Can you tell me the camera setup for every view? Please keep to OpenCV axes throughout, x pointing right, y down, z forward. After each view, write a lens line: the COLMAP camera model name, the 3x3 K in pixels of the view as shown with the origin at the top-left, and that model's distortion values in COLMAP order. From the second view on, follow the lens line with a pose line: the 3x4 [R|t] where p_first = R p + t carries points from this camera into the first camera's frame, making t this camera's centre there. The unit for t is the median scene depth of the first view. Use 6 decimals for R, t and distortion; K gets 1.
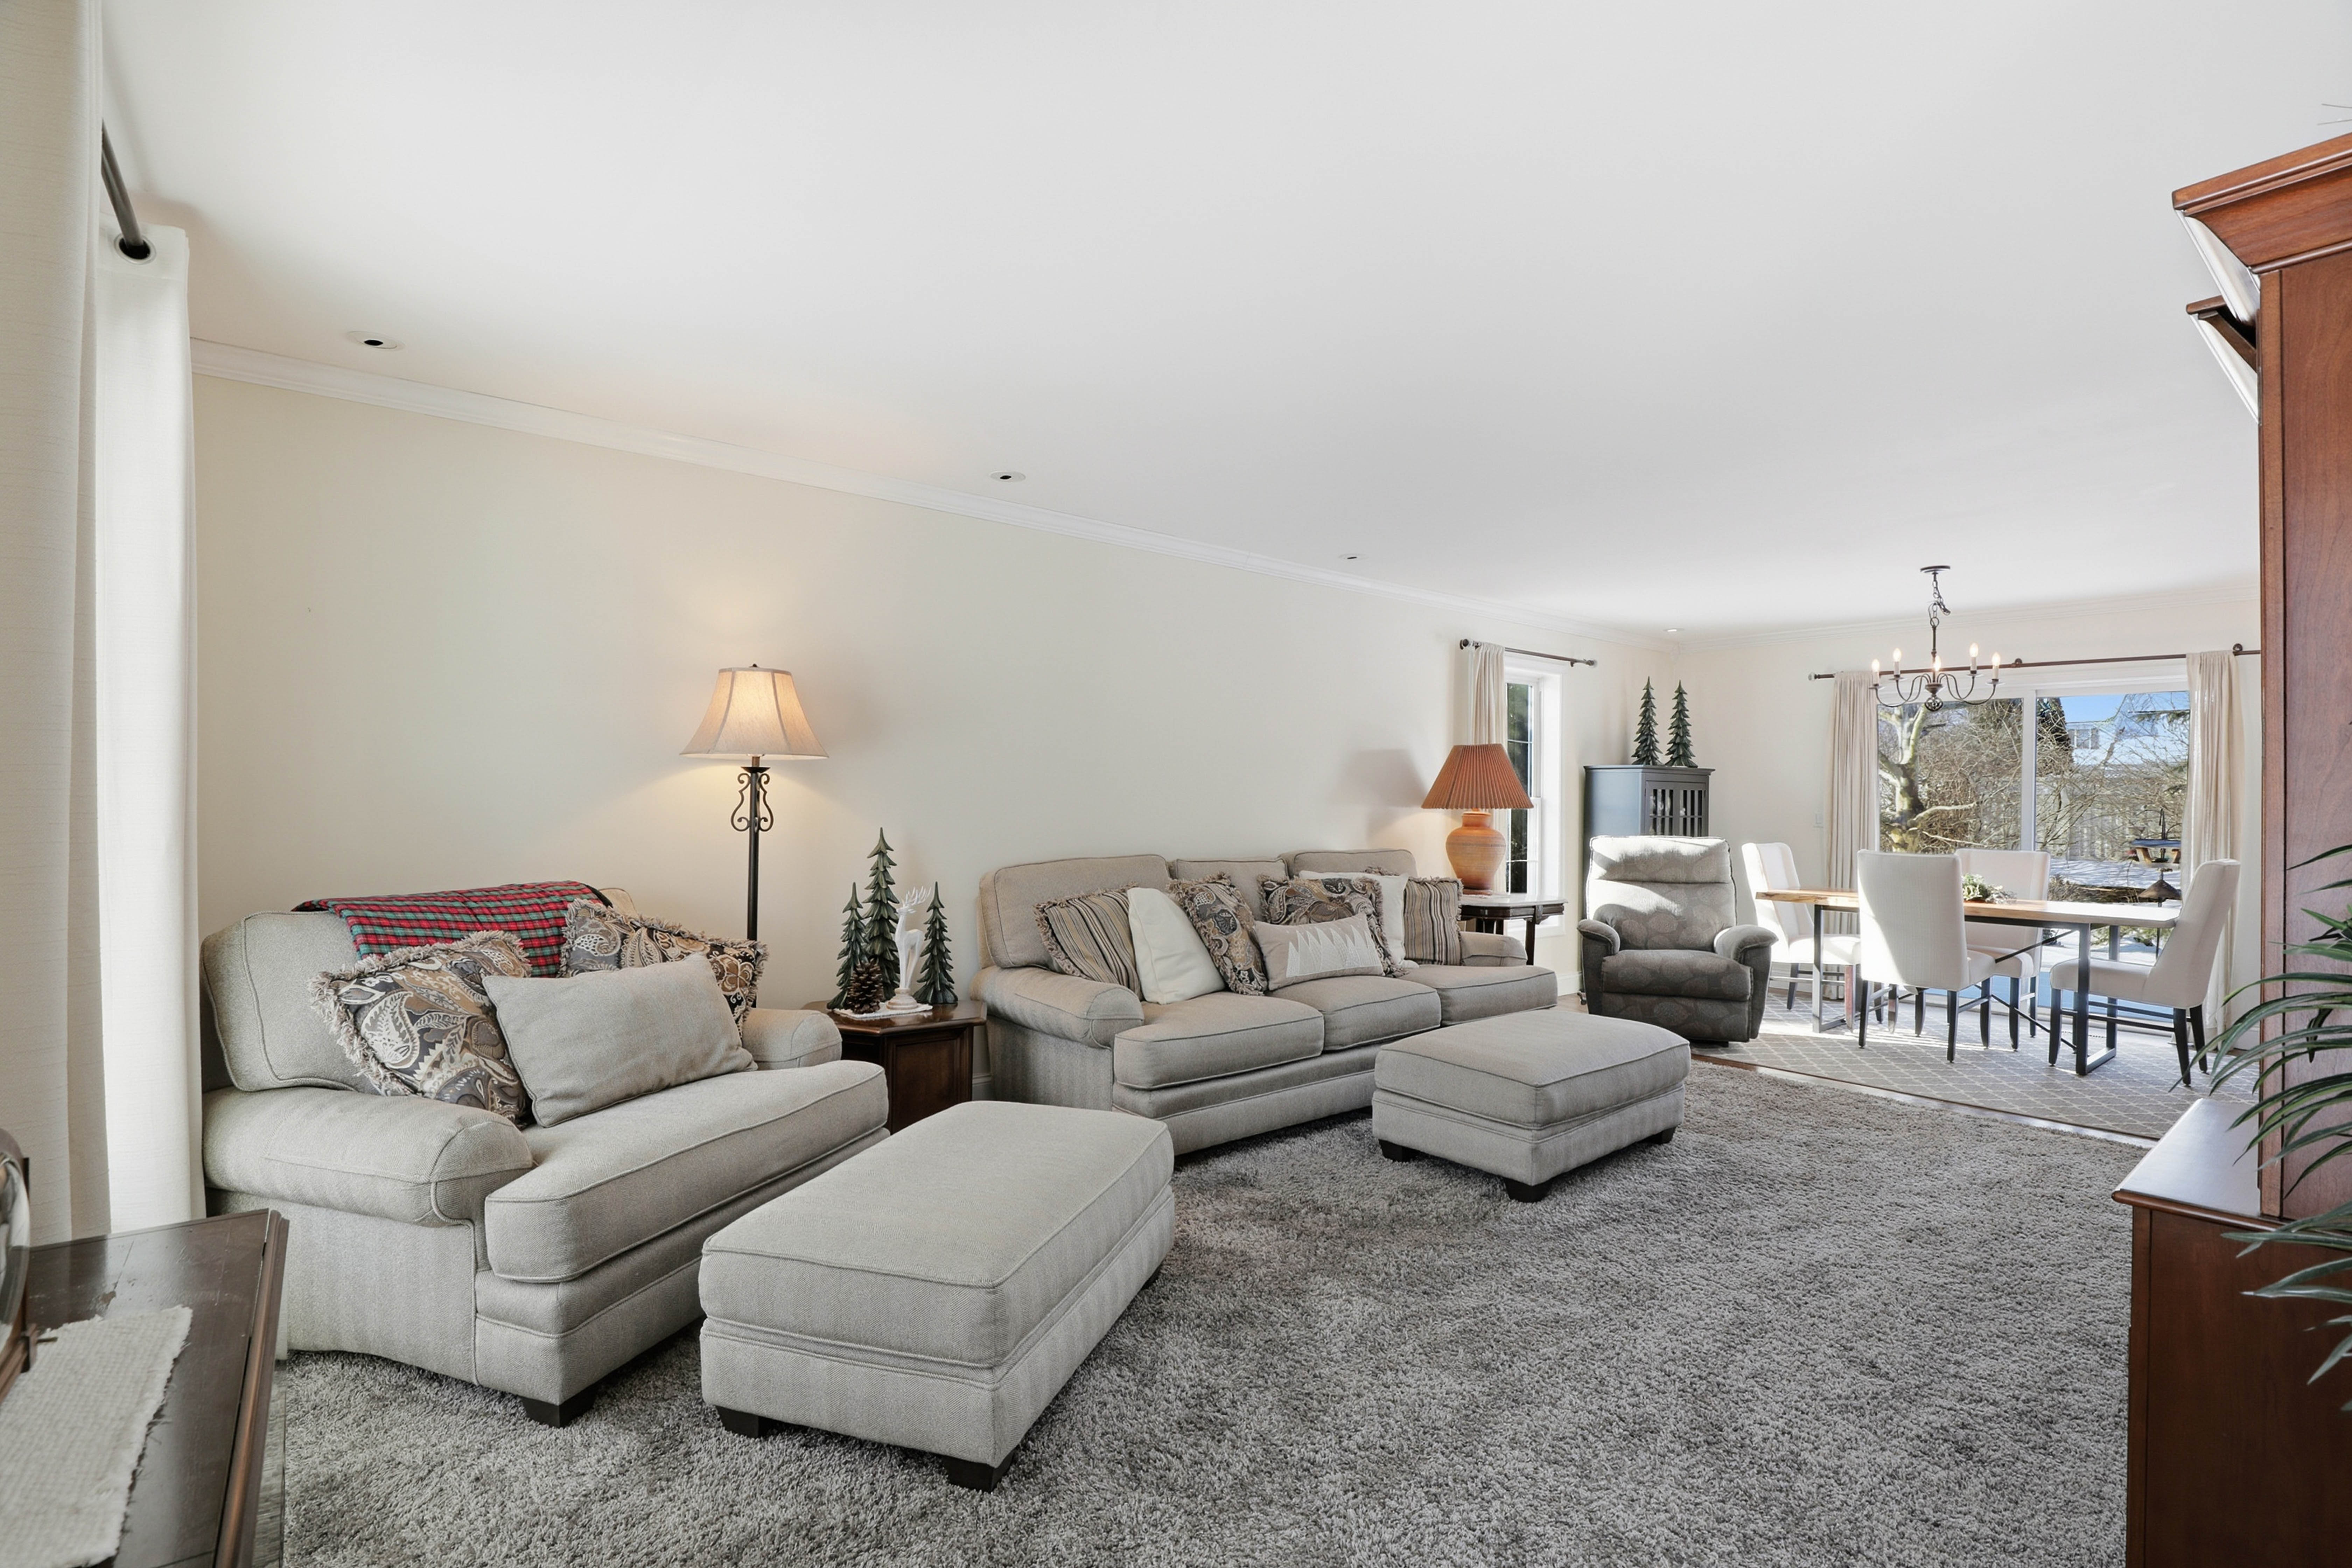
lens RADIAL K [[1084.6, 0, 1197.0], [0, 1084.6, 803.8], [0, 0, 1]] dist [-0.028868, 0.000898]
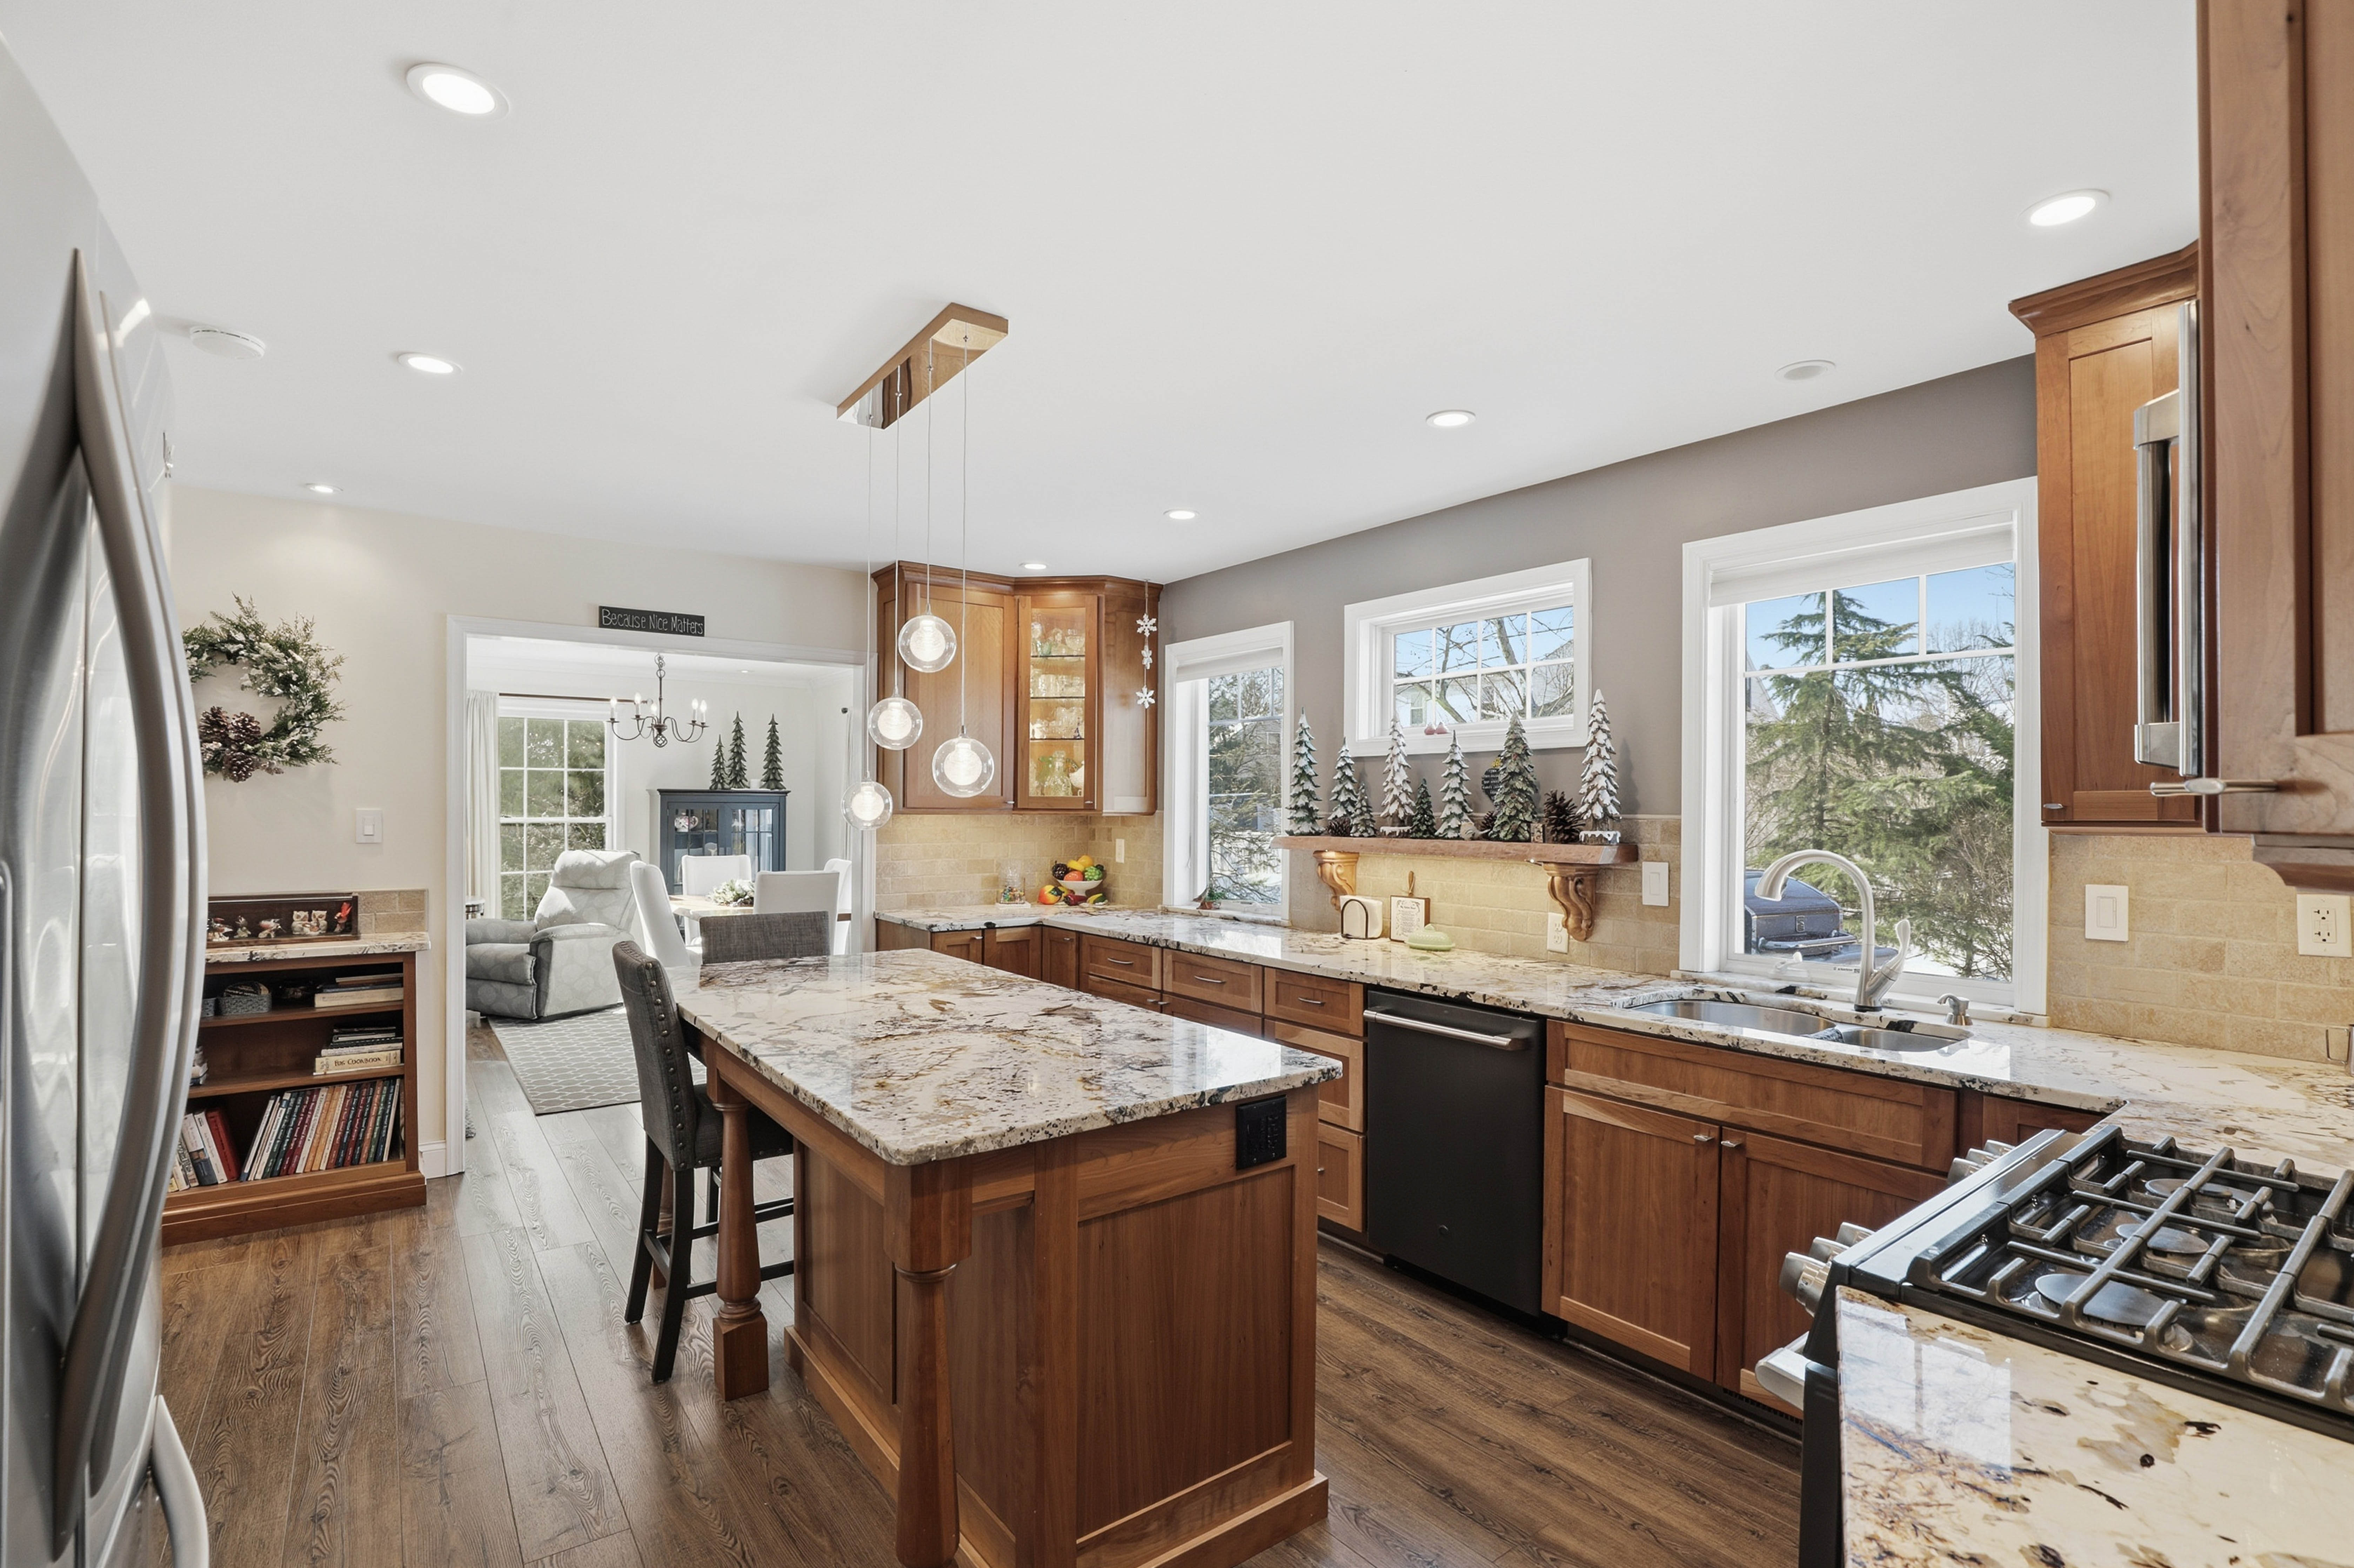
lens RADIAL K [[1082.6, 0, 1184.0], [0, 1082.6, 813.0], [0, 0, 1]] dist [-0.033550, 0.000800]
pose [[0.998893, -0.004309, -0.046840, 1.739666], [0.004400, 0.999989, 0.001842, -0.016561], [0.046832, -0.002046, 0.998901, -0.231026]]
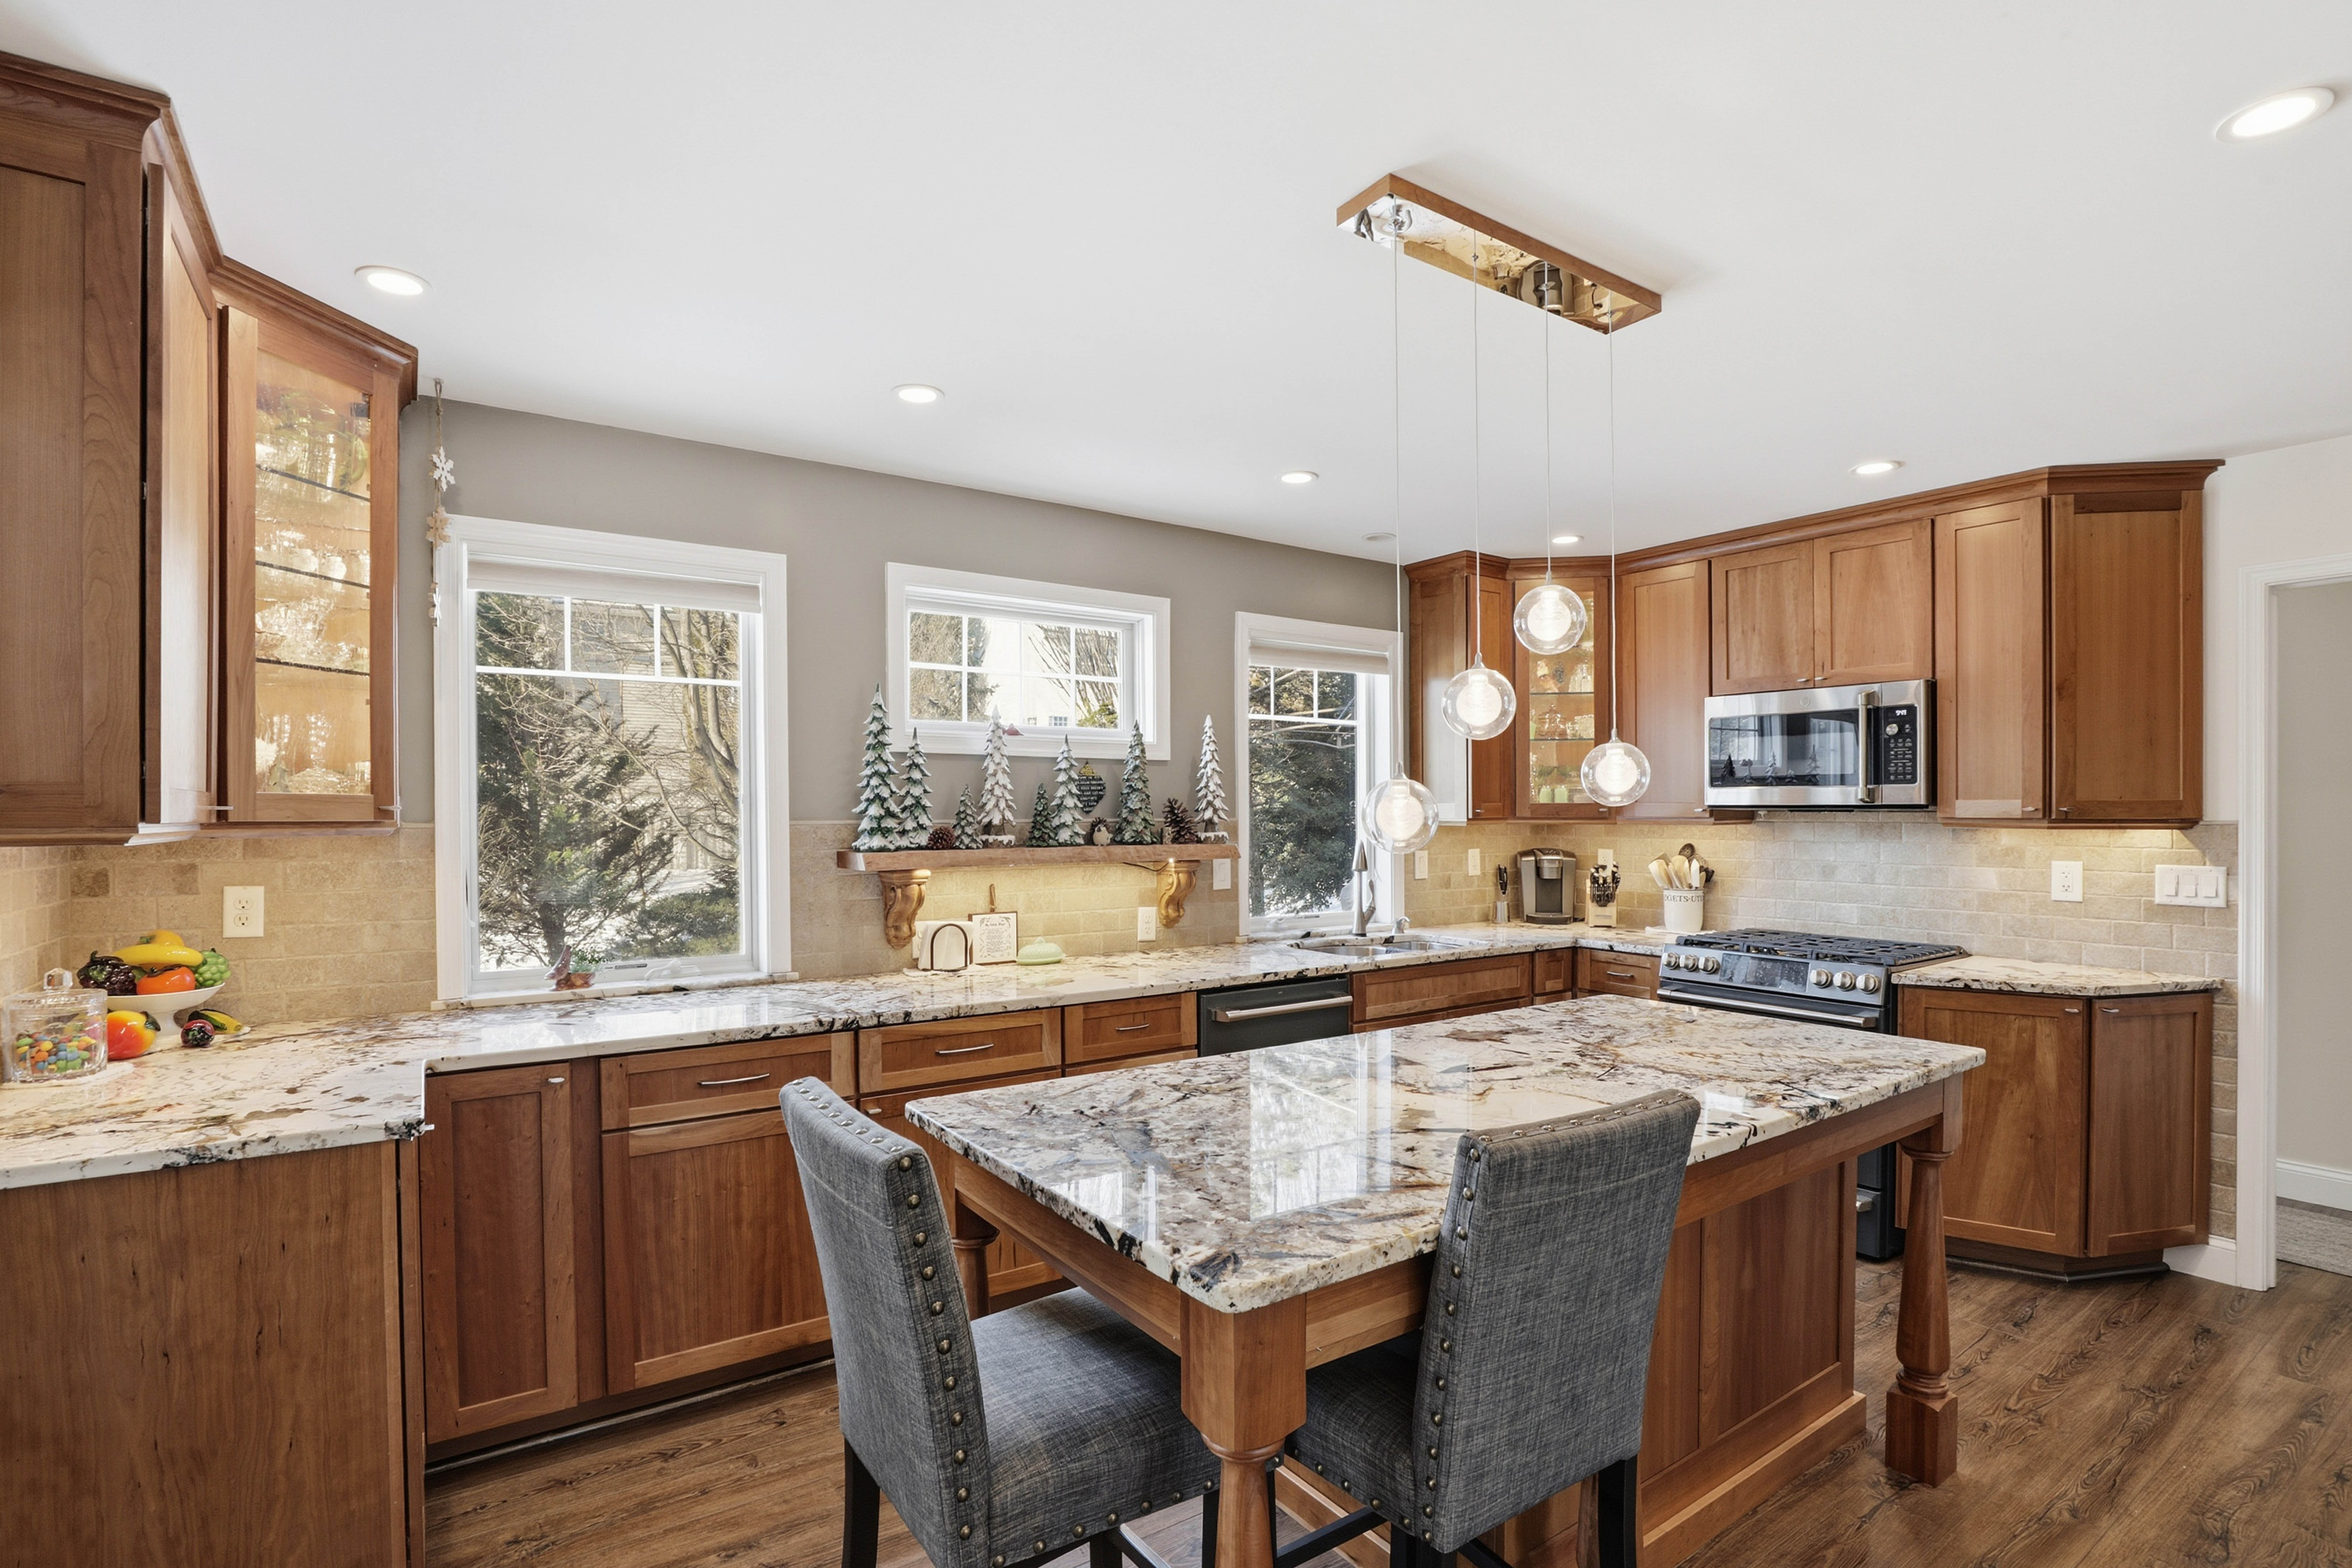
lens RADIAL K [[1102.8, 0, 1174.1], [0, 1102.8, 818.5], [0, 0, 1]] dist [-0.041315, 0.011358]
pose [[0.094477, -0.014547, 0.995421, 1.040893], [0.007134, 0.999877, 0.013935, -0.026348], [-0.995502, 0.005784, 0.094569, 0.498639]]
